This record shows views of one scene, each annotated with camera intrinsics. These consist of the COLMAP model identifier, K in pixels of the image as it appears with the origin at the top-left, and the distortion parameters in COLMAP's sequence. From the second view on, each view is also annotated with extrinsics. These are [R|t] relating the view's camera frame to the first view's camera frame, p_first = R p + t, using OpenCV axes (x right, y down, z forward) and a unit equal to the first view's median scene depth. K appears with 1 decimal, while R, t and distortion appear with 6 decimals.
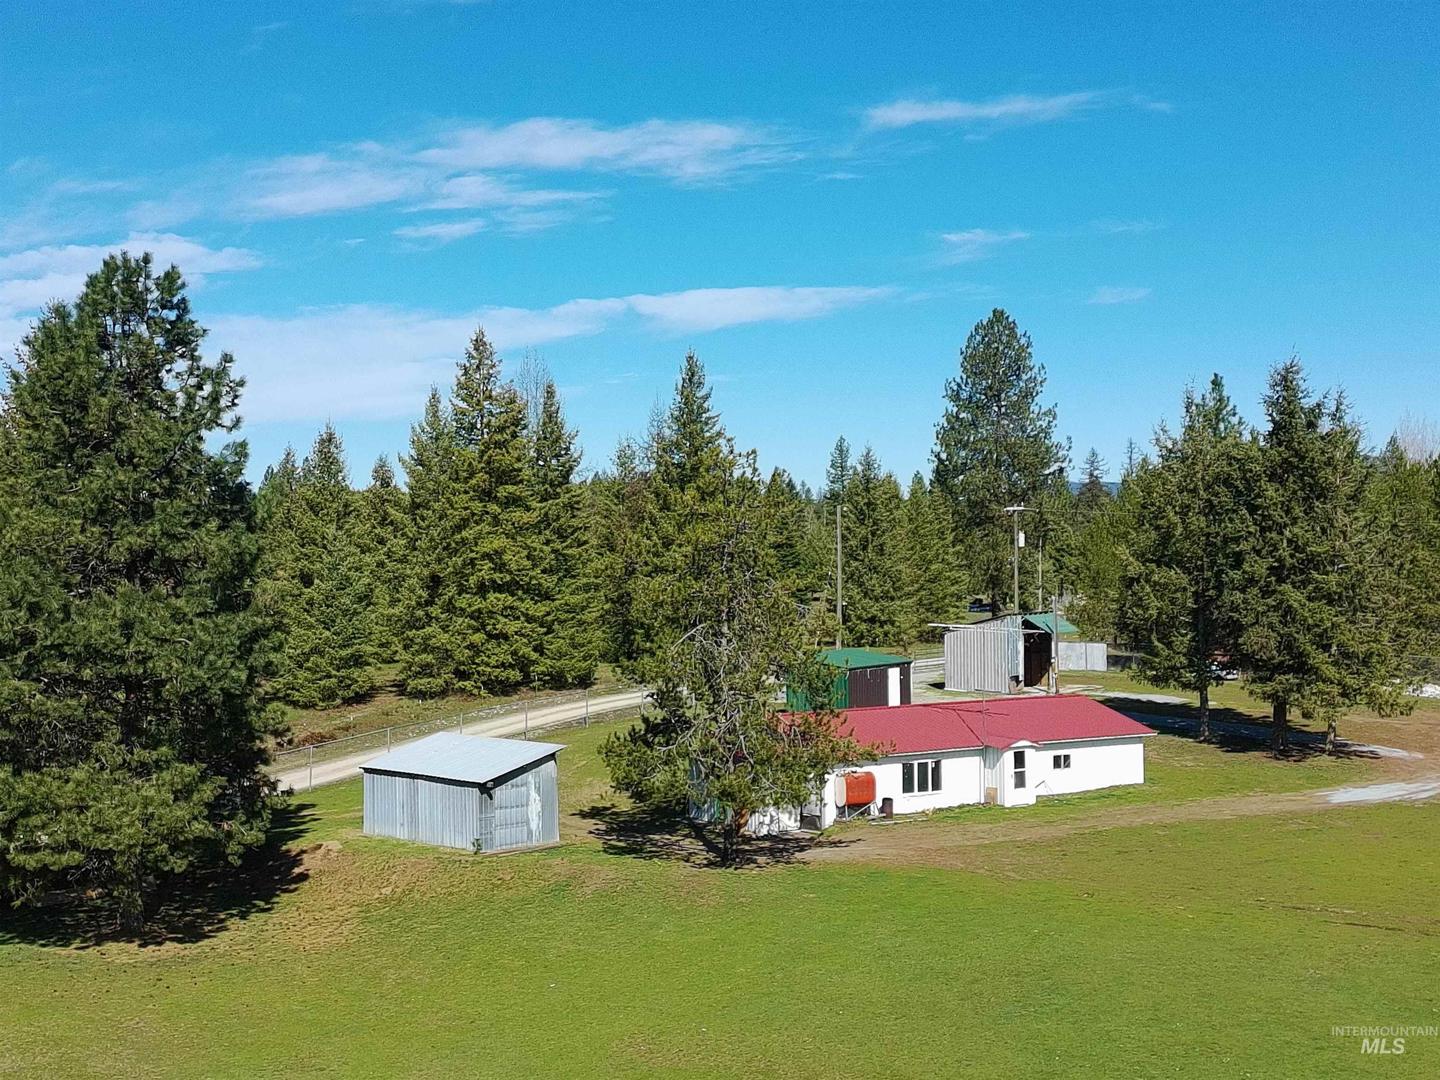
lens RADIAL K [[1777.2, 0, 685.3], [0, 1777.2, 511.0], [0, 0, 1]] dist [-0.008722, 0.011770]
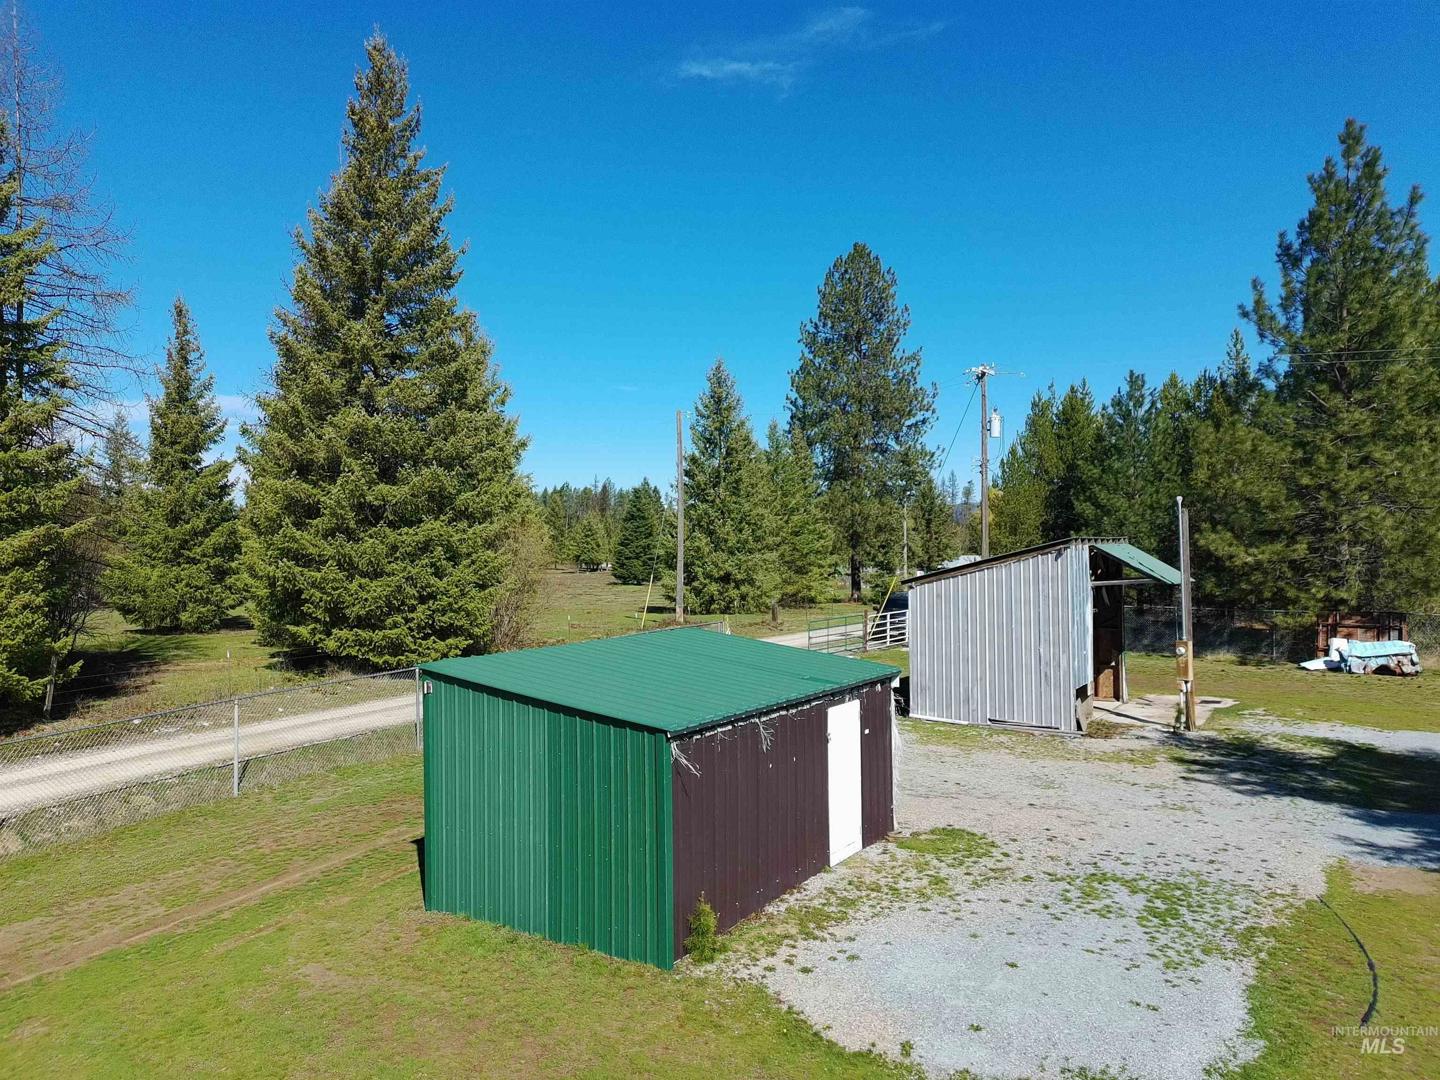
lens RADIAL K [[1066.7, 0, 716.4], [0, 1066.7, 542.2], [0, 0, 1]] dist [0.073008, -0.079086]
pose [[0.994221, -0.001130, 0.107345, 0.065111], [-0.000198, 0.999924, 0.012359, 0.050026], [-0.107350, -0.012308, 0.994145, 0.681832]]
